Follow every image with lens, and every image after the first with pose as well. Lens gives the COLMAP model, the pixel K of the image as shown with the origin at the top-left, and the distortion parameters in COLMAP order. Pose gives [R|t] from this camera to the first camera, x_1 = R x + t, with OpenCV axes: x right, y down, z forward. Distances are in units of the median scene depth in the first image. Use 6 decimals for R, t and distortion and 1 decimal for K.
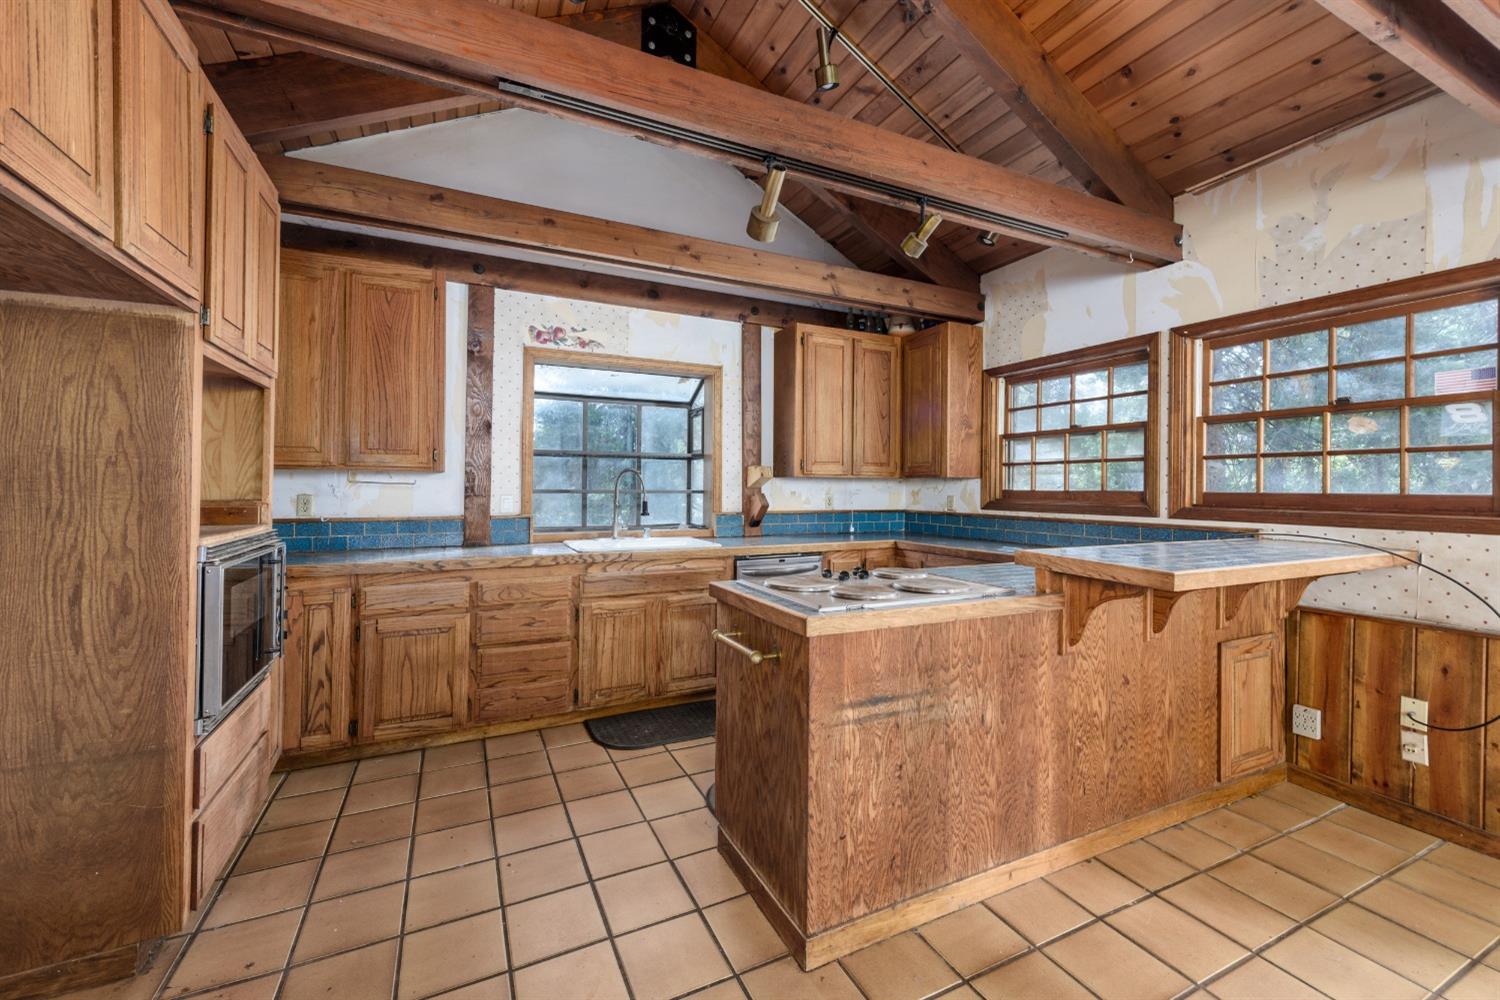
lens RADIAL K [[581.6, 0, 724.7], [0, 581.6, 481.7], [0, 0, 1]] dist [0.003807, -0.002913]
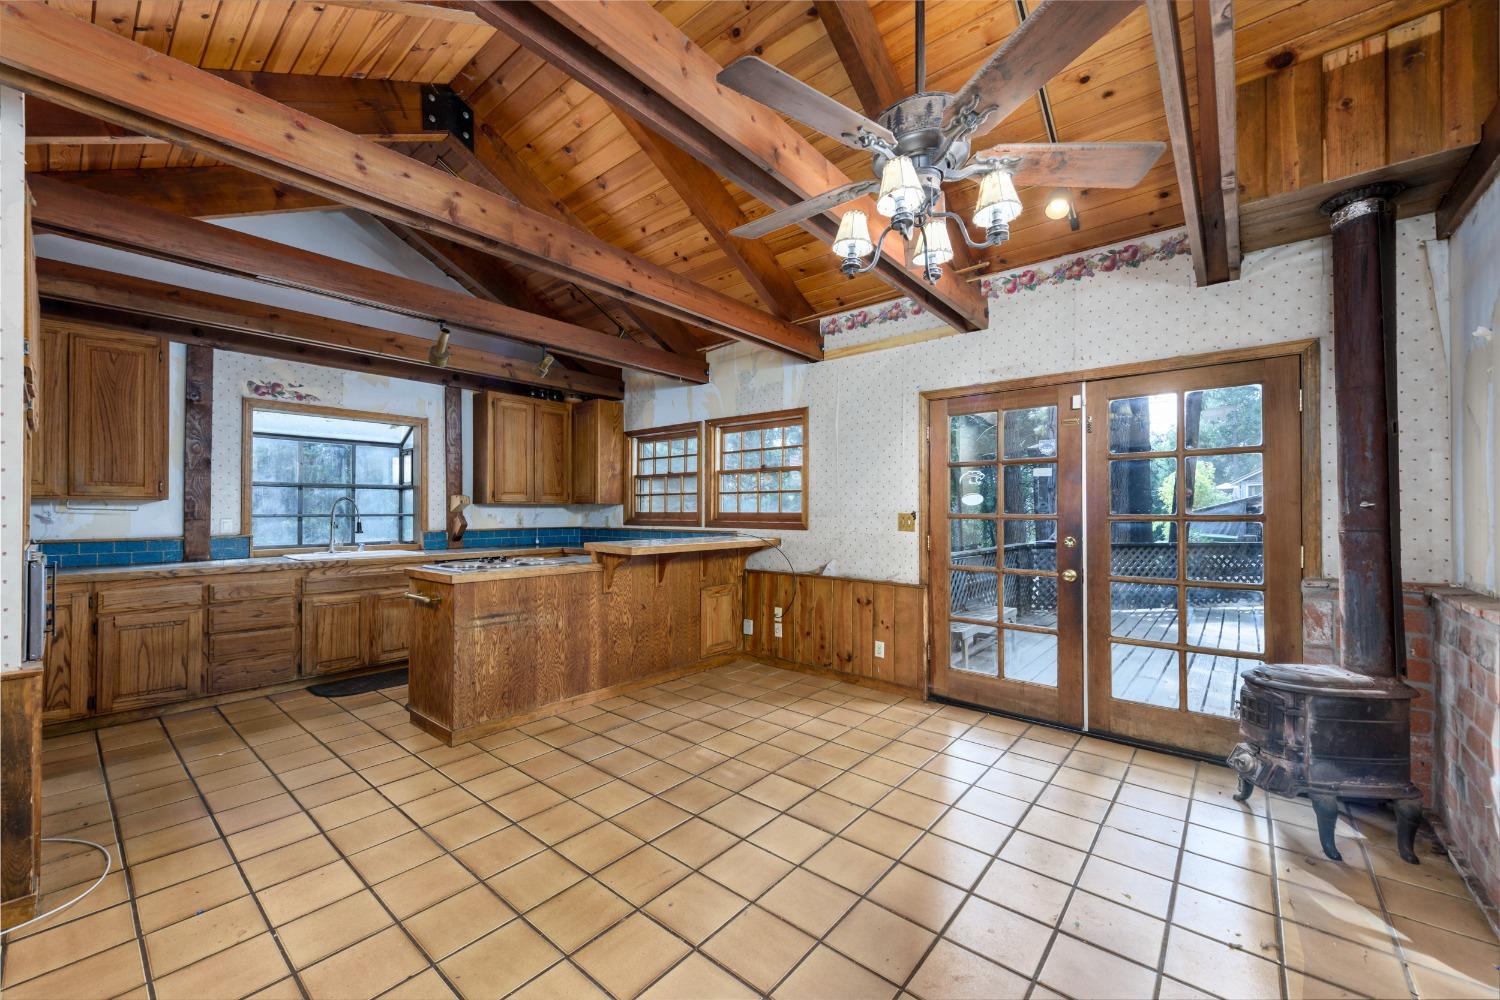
lens RADIAL K [[581.6, 0, 725.7], [0, 581.6, 510.5], [0, 0, 1]] dist [0.003807, -0.002913]
pose [[0.911689, -0.005998, 0.410838, 0.094224], [0.002787, 0.999961, 0.008413, -0.002398], [-0.410872, -0.006525, 0.911670, -0.654971]]
